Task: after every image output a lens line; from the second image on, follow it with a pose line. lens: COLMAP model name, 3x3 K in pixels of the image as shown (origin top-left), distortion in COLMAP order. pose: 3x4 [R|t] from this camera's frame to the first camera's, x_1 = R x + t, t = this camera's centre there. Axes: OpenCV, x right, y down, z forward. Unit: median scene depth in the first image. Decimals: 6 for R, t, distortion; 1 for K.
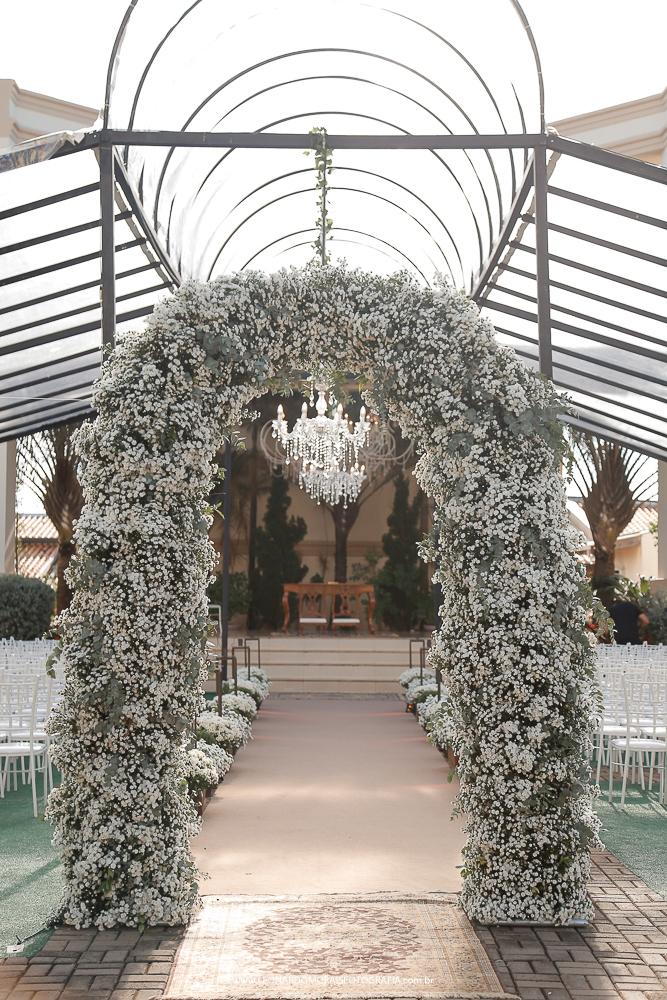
lens RADIAL K [[1738.8, 0, 333.5], [0, 1738.8, 500.0], [0, 0, 1]] dist [0.547056, 0.007579]
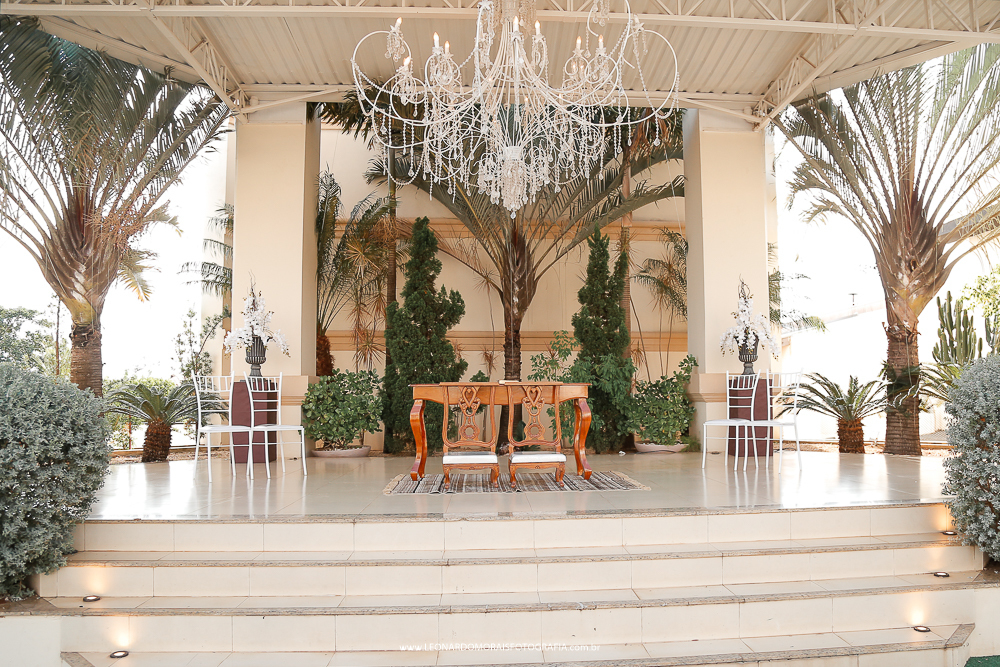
lens RADIAL K [[691.1, 0, 500.0], [0, 691.1, 333.5], [0, 0, 1]] dist [-0.001875, -0.000409]
pose [[0.999828, -0.014088, 0.012099, -0.004690], [0.014552, 0.999128, -0.039146, 0.038285], [-0.011537, 0.039315, 0.999160, 0.729126]]
